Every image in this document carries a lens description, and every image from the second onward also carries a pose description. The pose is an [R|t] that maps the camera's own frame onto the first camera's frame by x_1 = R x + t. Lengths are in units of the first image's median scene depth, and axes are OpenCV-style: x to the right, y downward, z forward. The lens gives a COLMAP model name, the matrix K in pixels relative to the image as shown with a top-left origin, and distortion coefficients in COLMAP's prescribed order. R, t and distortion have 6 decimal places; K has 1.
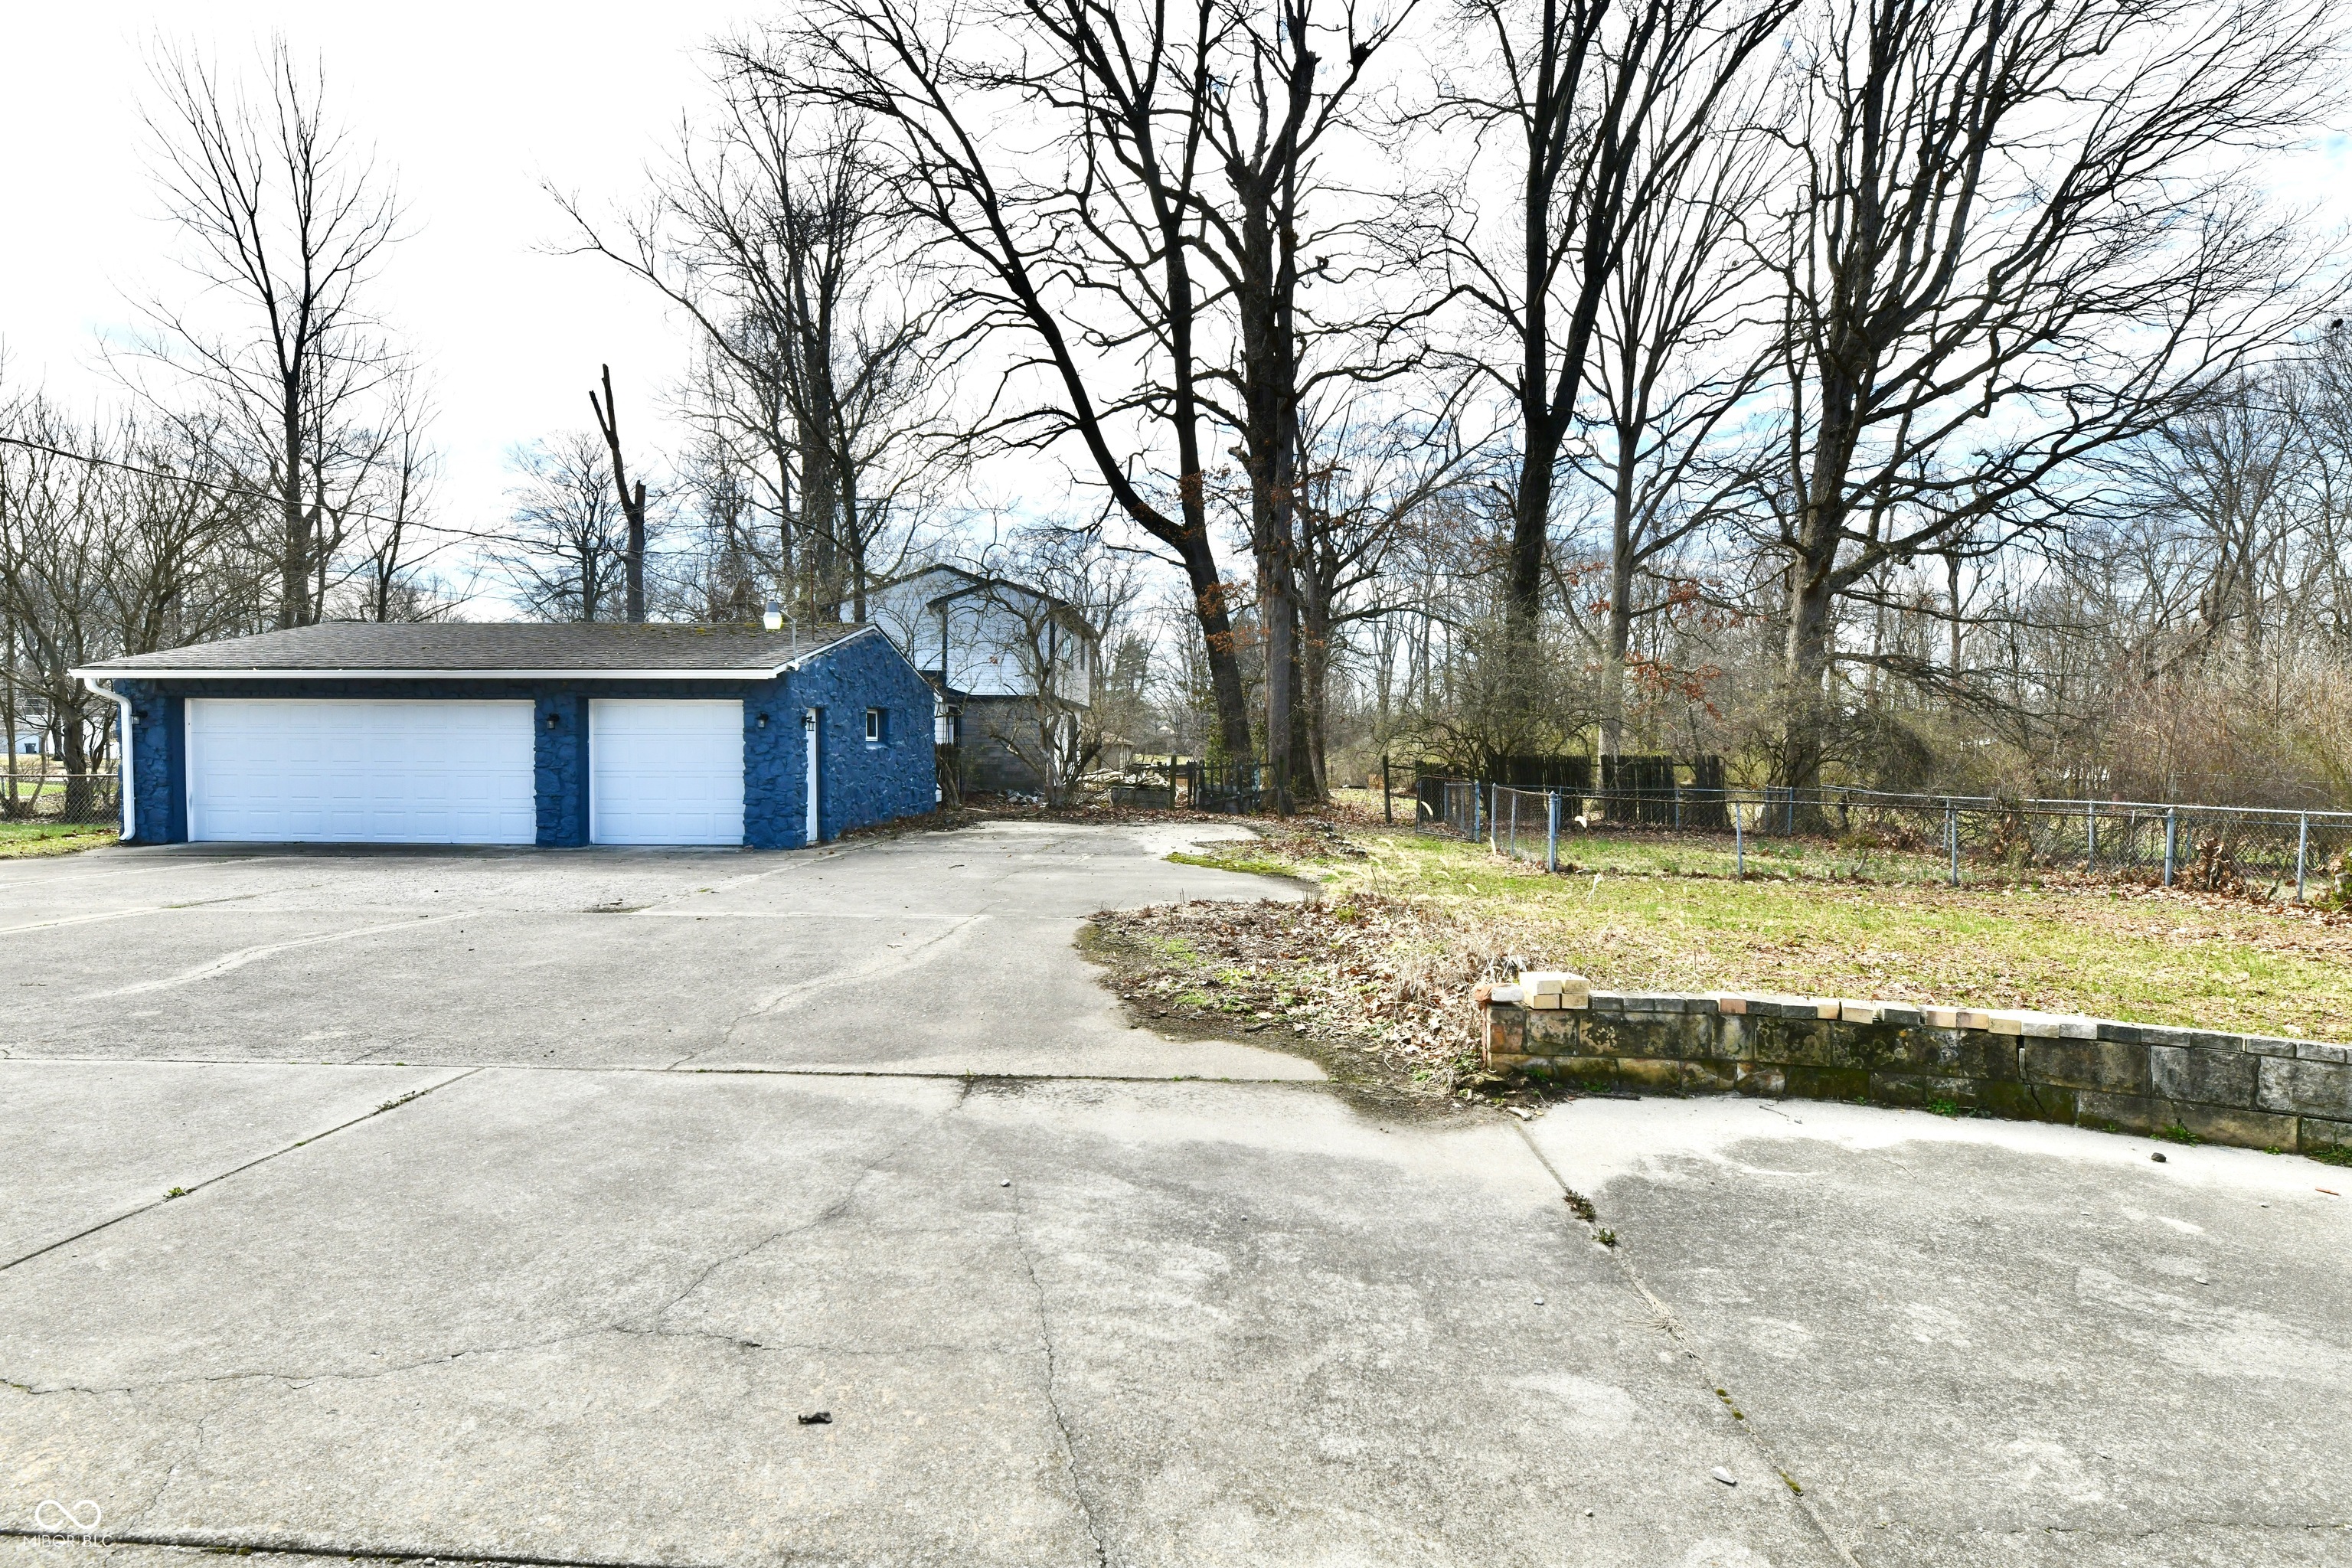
lens RADIAL K [[1077.6, 0, 1227.6], [0, 1077.6, 787.3], [0, 0, 1]] dist [0.001160, 0.000531]
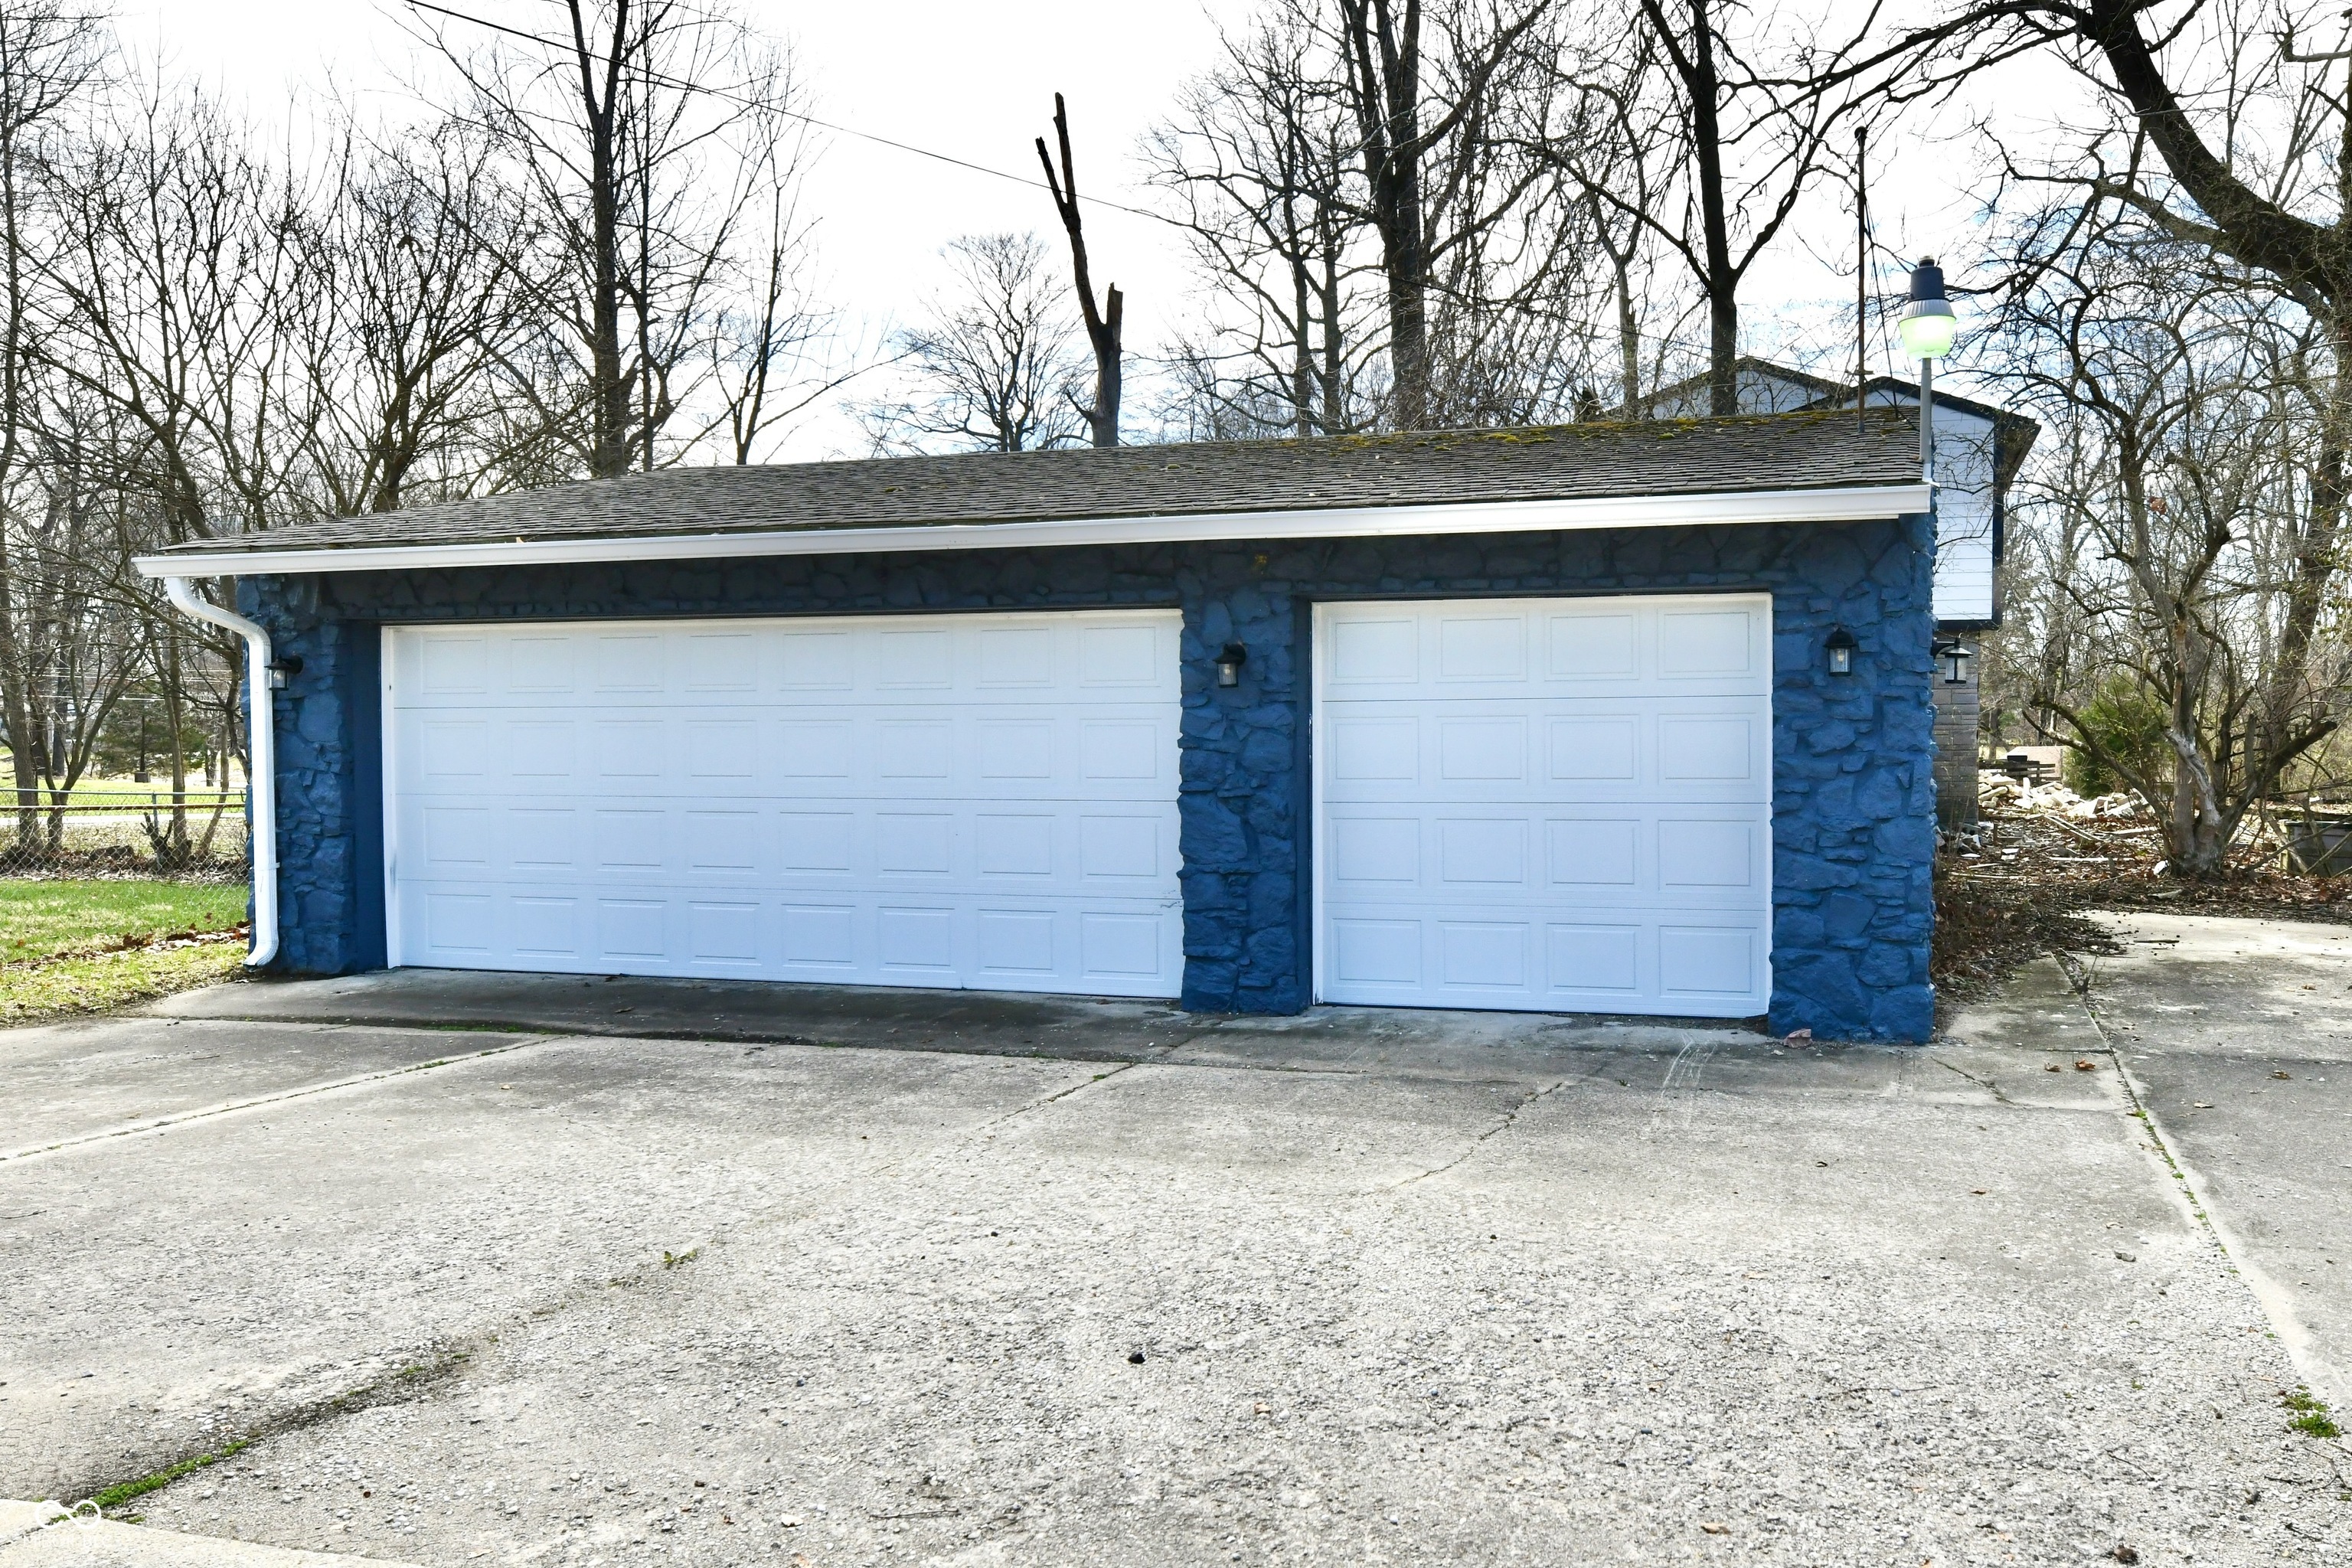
lens RADIAL K [[1077.6, 0, 1227.6], [0, 1077.6, 787.3], [0, 0, 1]] dist [0.001160, 0.000531]
pose [[0.980718, 0.004234, -0.195381, -0.412664], [-0.001235, 0.999880, 0.015468, -0.019304], [0.195423, -0.014928, 0.980605, 0.479925]]
